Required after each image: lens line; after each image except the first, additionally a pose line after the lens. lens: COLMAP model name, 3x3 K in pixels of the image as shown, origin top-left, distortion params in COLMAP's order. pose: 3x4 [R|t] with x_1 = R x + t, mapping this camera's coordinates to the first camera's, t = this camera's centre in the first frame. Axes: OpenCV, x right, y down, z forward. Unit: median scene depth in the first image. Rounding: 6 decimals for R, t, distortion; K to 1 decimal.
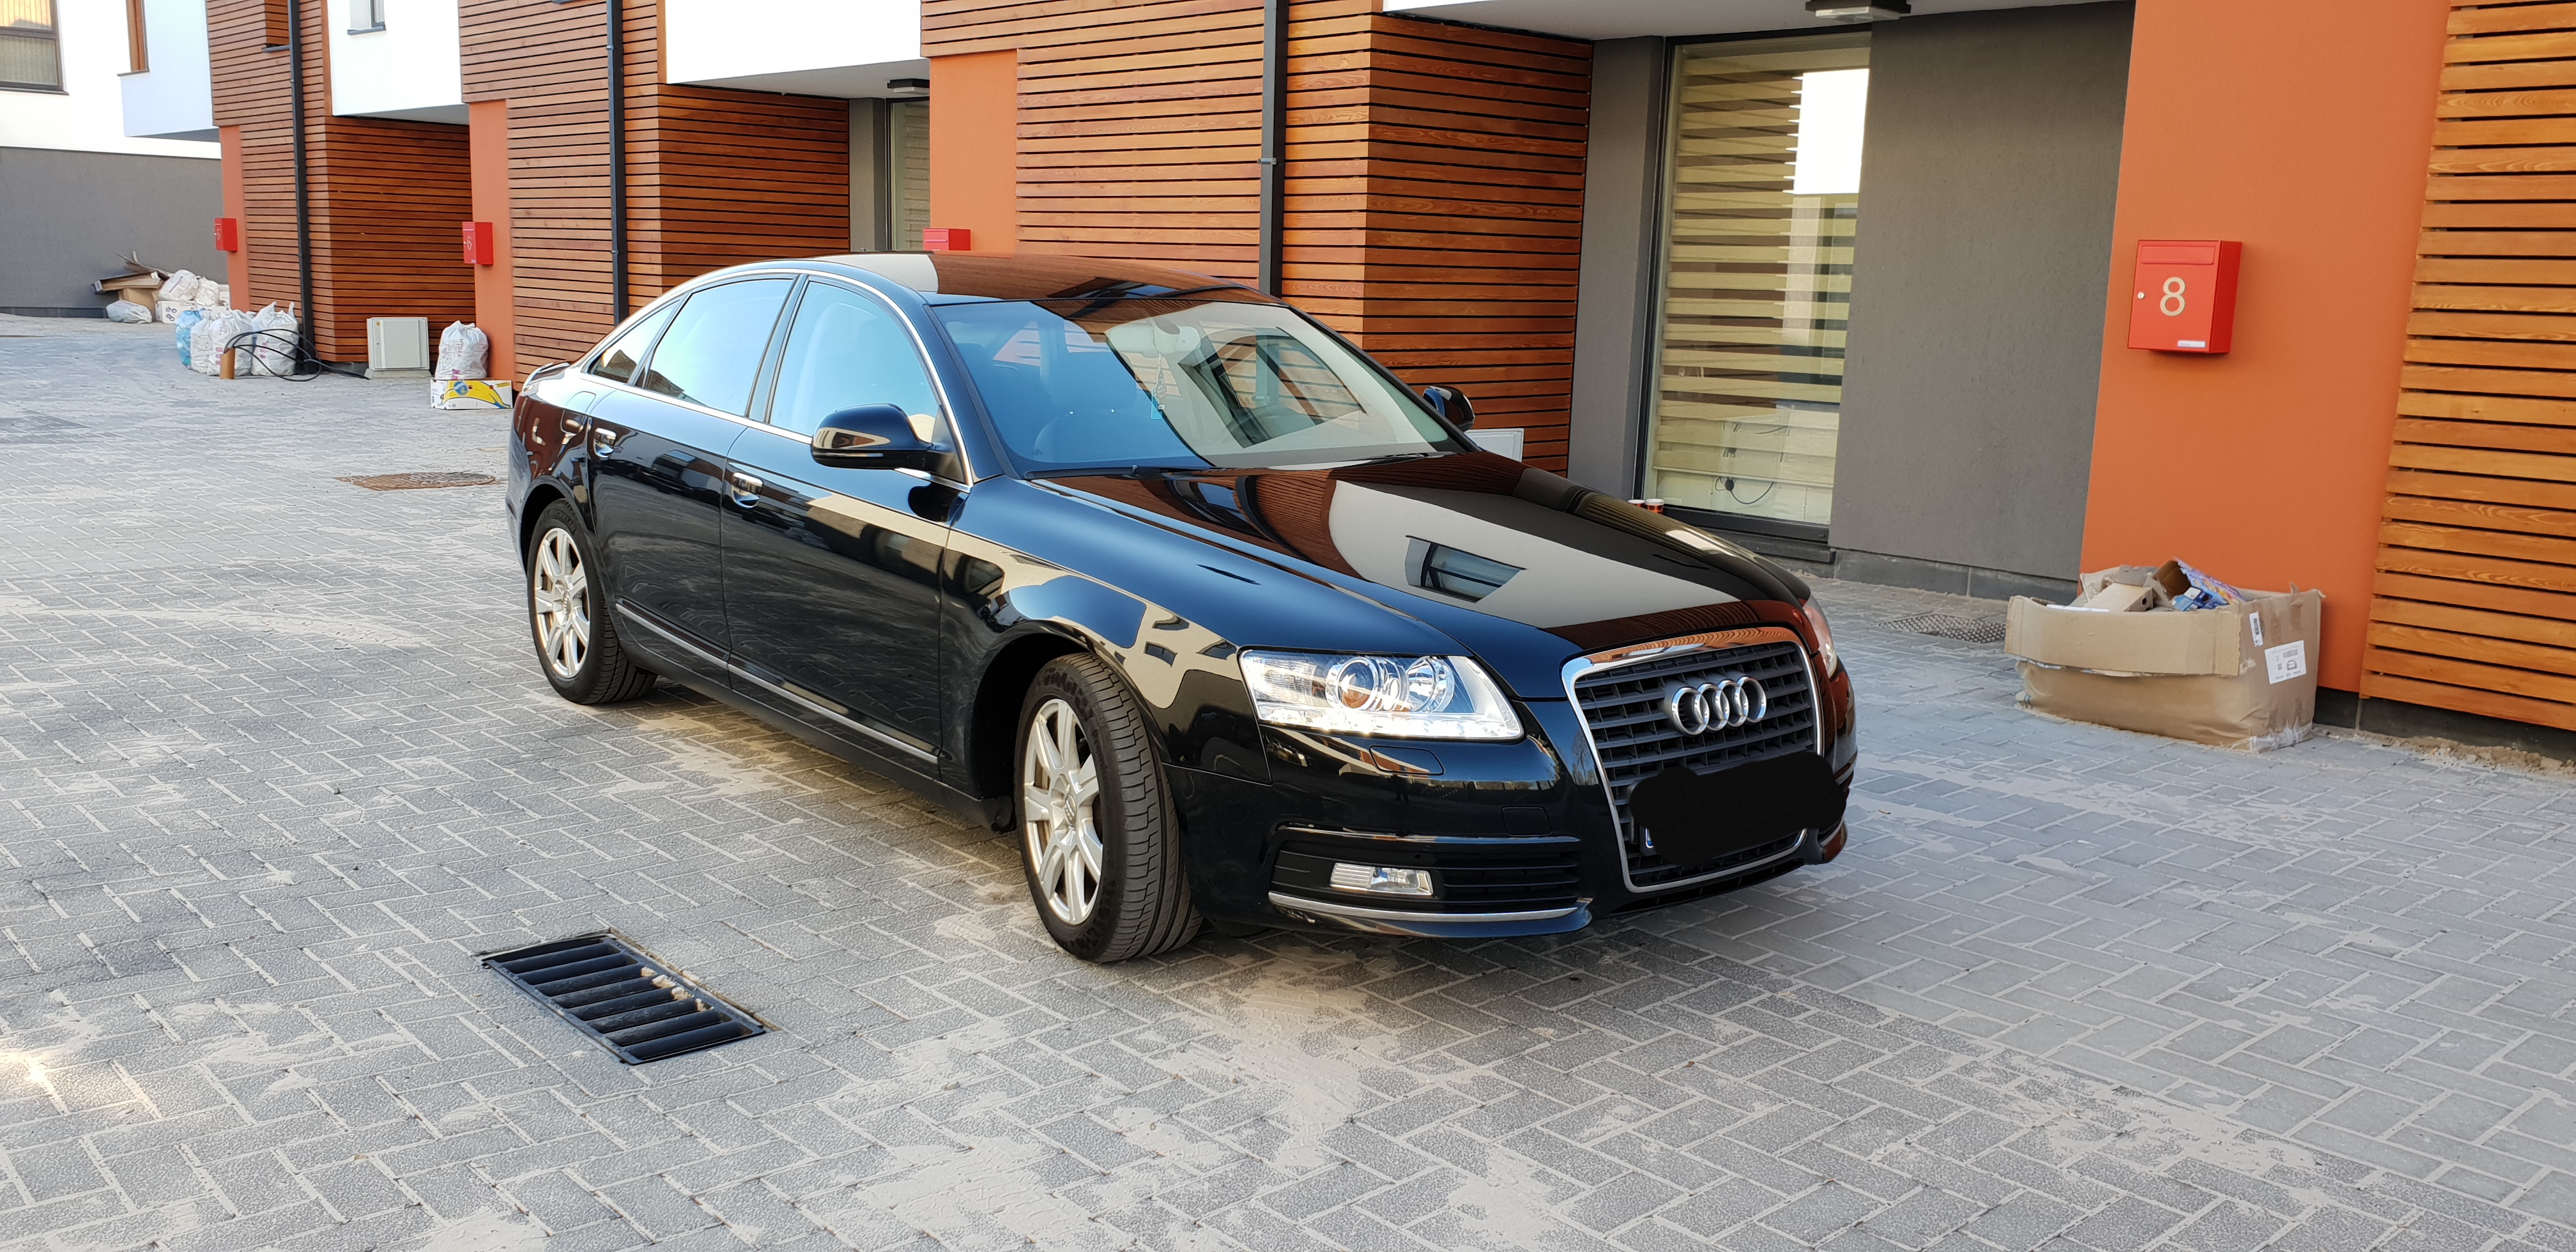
lens RADIAL K [[1998.5, 0, 1288.0], [0, 1998.5, 626.0], [0, 0, 1]] dist [0.083860, -0.008321]
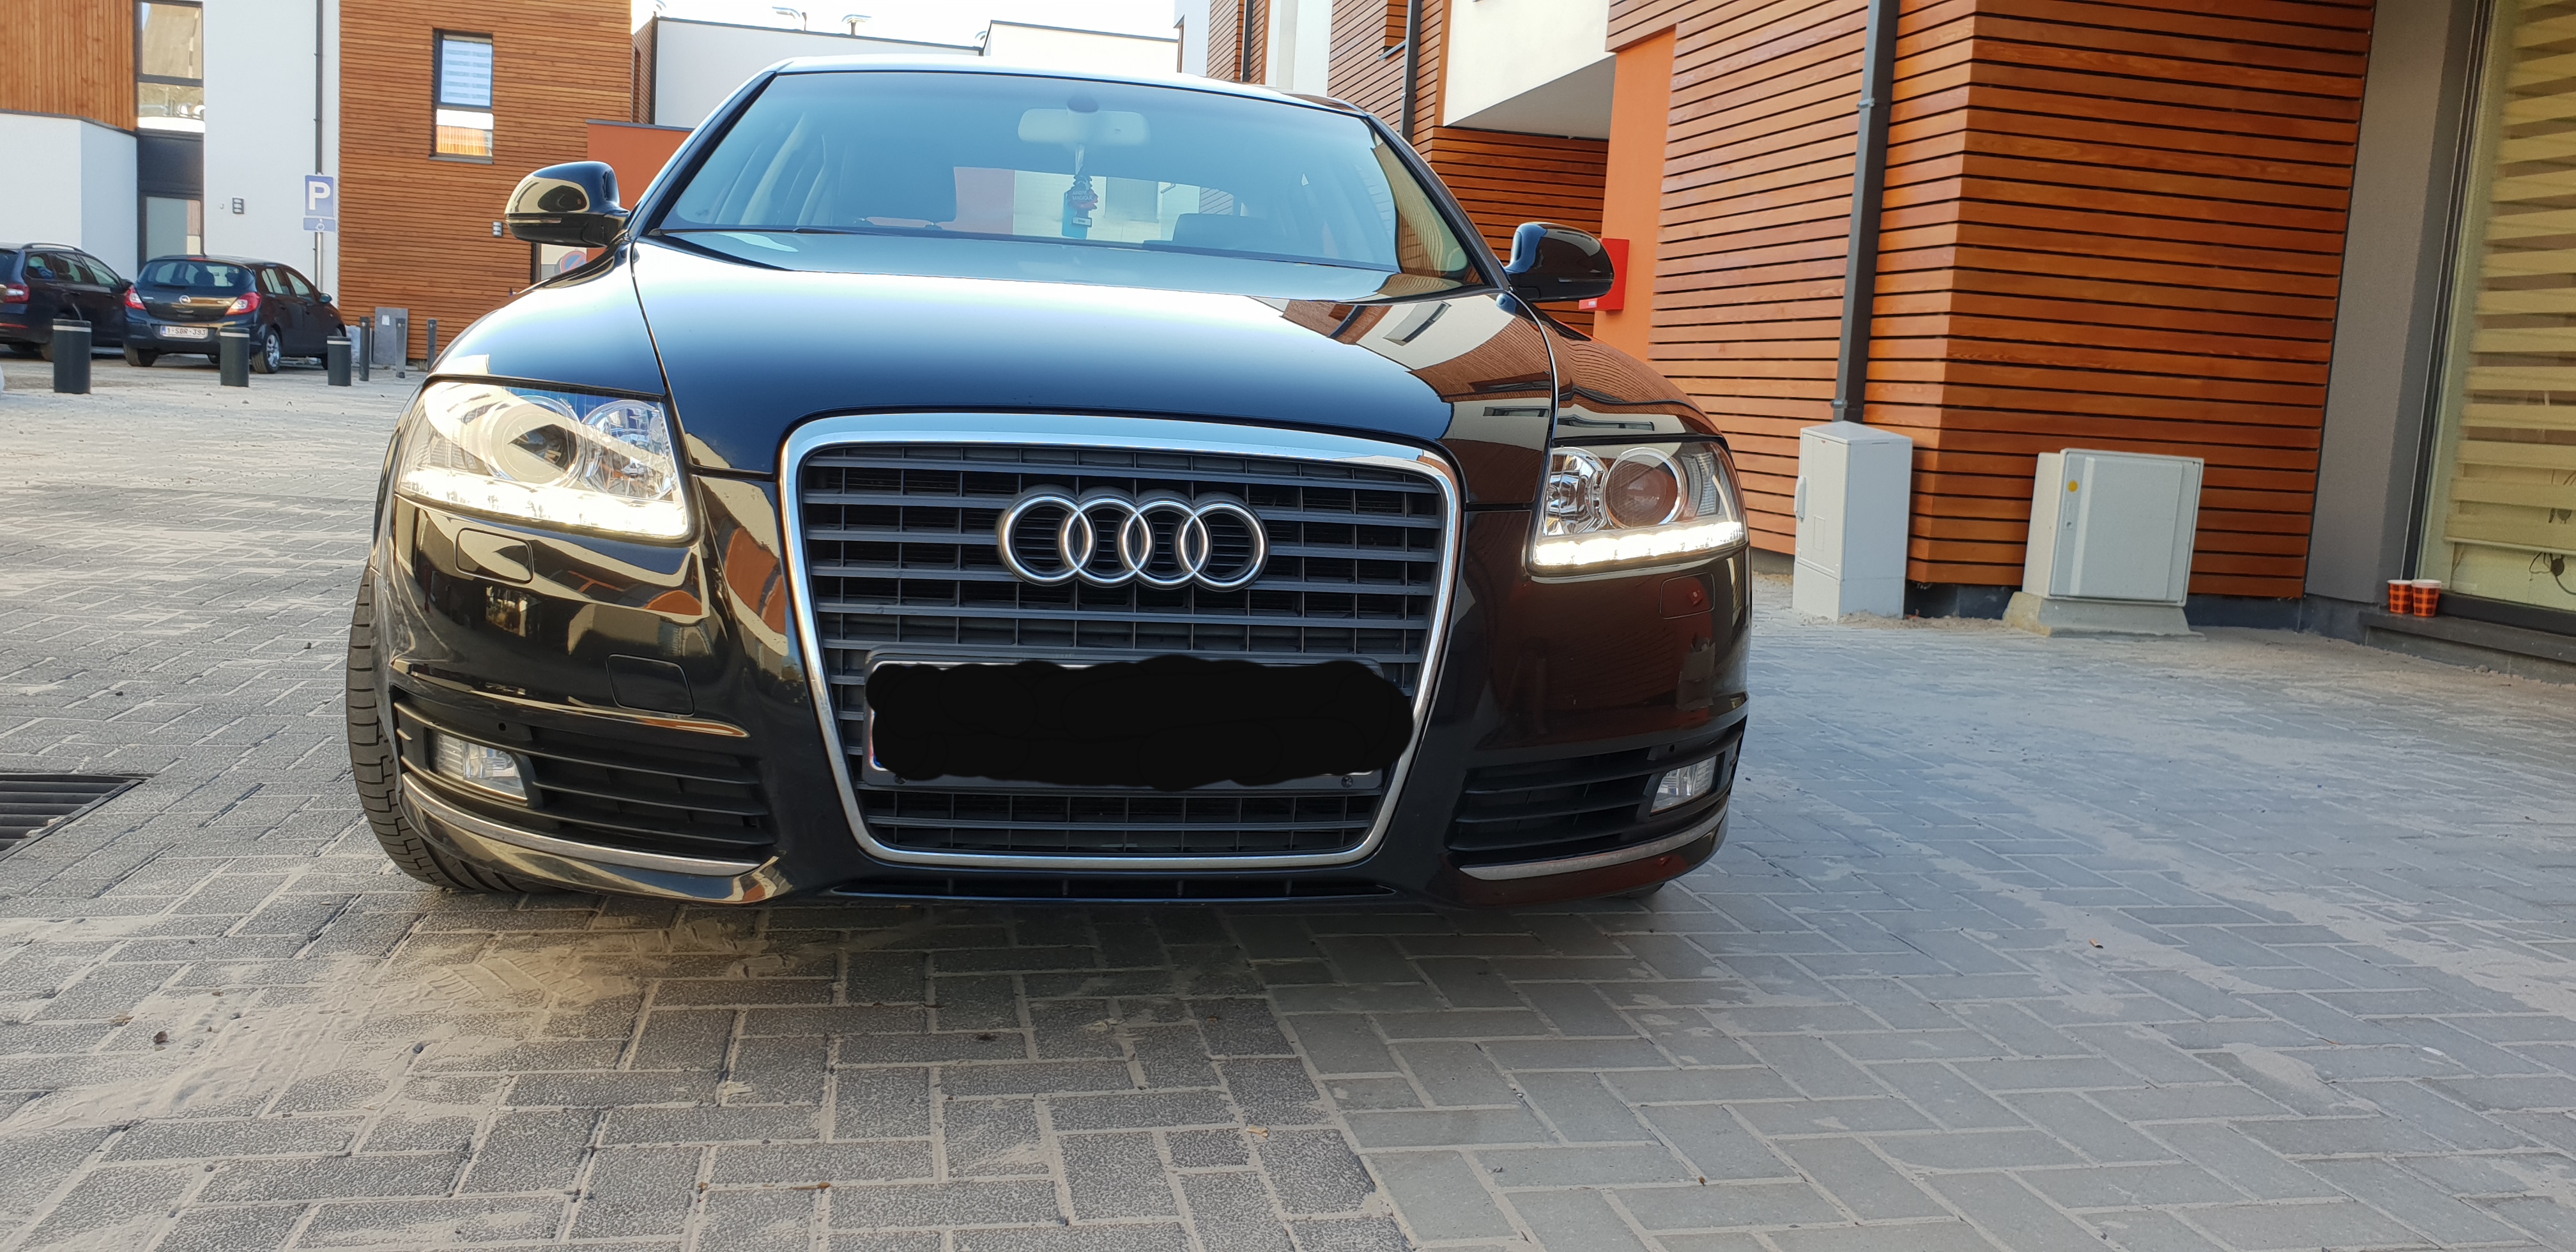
lens RADIAL K [[2055.1, 0, 1337.8], [0, 2055.1, 569.9], [0, 0, 1]] dist [0.007815, -0.002961]
pose [[0.868252, 0.070614, -0.491073, 0.502153], [-0.122818, 0.989602, -0.074852, 0.076716], [0.480681, 0.125303, 0.867897, 0.530383]]
